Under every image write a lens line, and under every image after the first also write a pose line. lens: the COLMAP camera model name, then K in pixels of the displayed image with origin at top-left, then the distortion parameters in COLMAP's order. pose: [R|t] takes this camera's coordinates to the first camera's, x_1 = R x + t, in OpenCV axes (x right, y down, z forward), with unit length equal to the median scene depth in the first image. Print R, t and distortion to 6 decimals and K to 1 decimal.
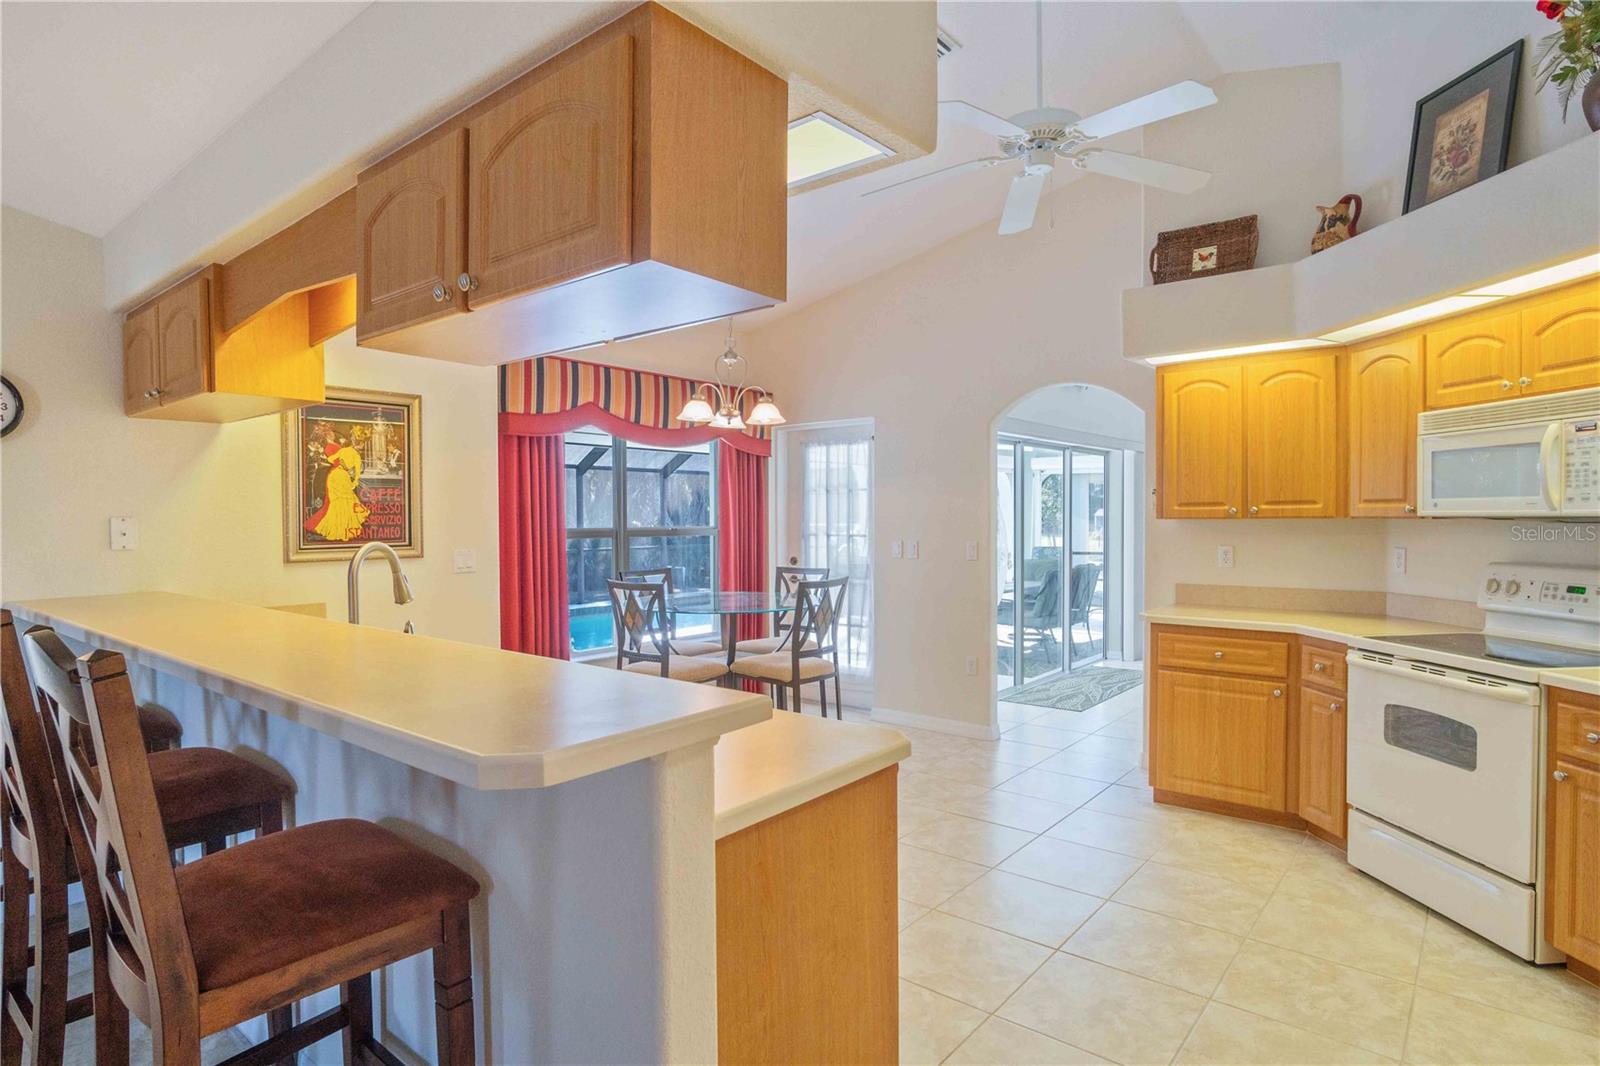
lens RADIAL K [[853.7, 0, 802.9], [0, 853.7, 538.4], [0, 0, 1]] dist [-0.007993, -0.000242]
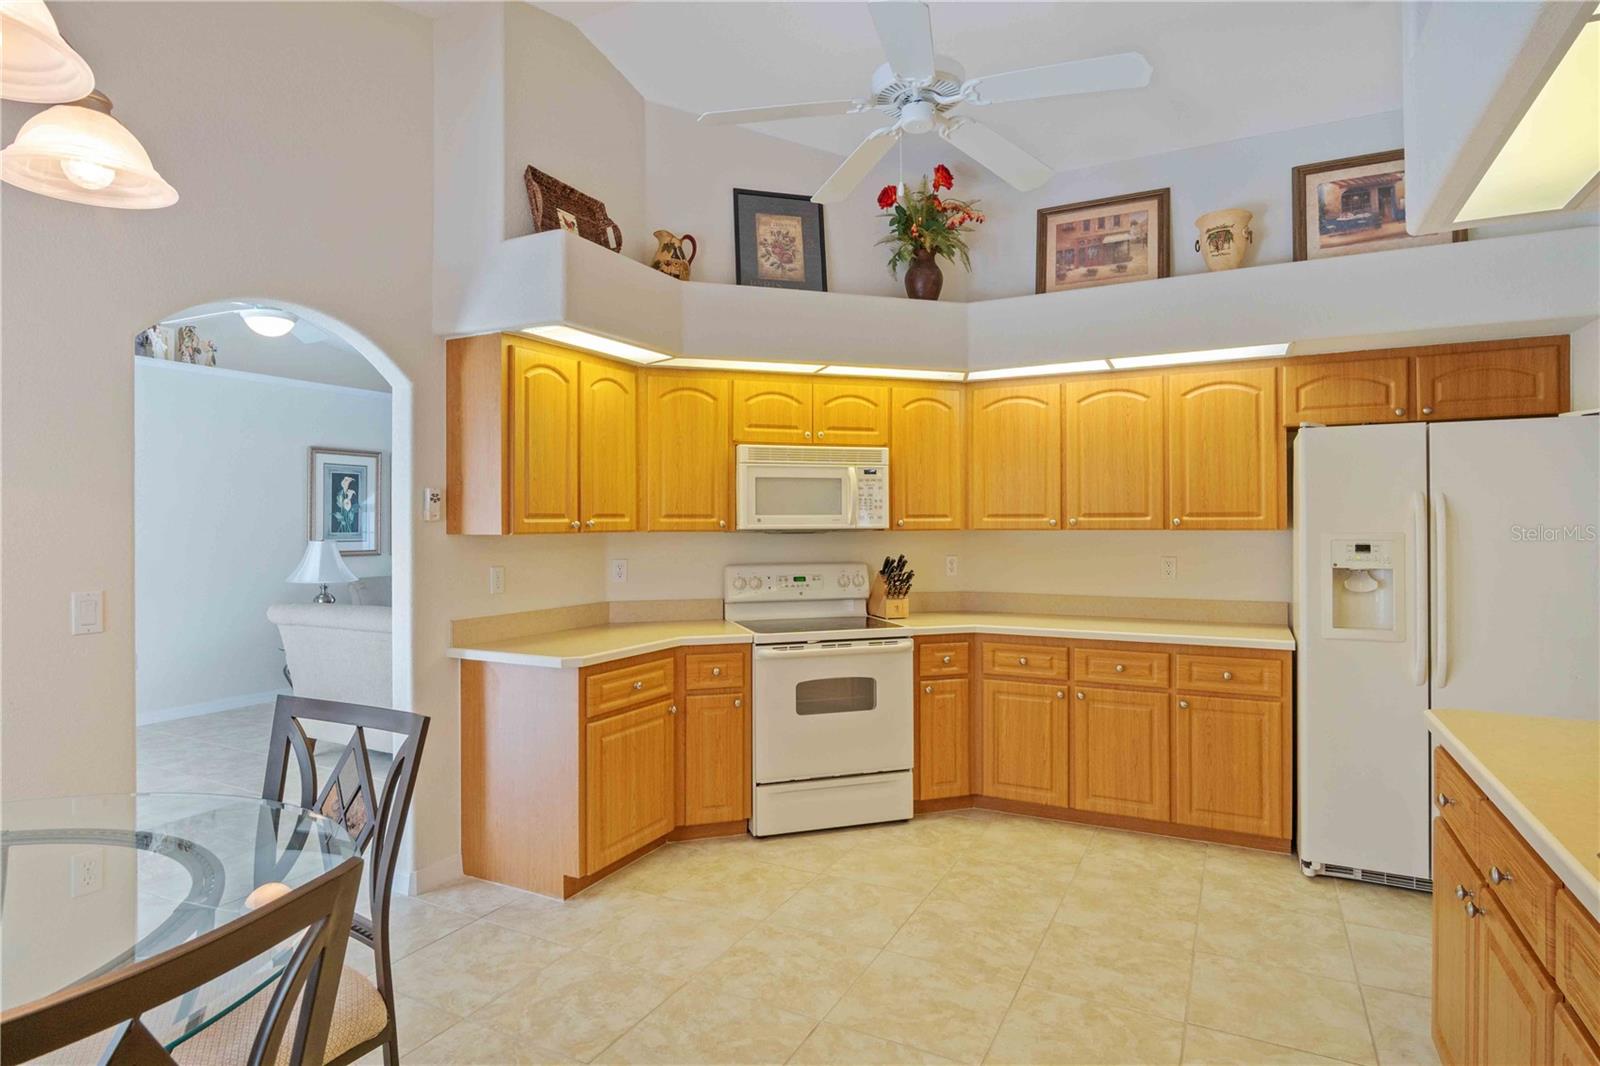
lens RADIAL K [[853.7, 0, 797.5], [0, 853.7, 520.5], [0, 0, 1]] dist [-0.007993, -0.000242]
pose [[-0.195259, 0.011129, 0.980689, -0.421491], [0.030300, 0.999527, -0.005310, -0.025646], [-0.980284, 0.028678, -0.195504, 1.008832]]
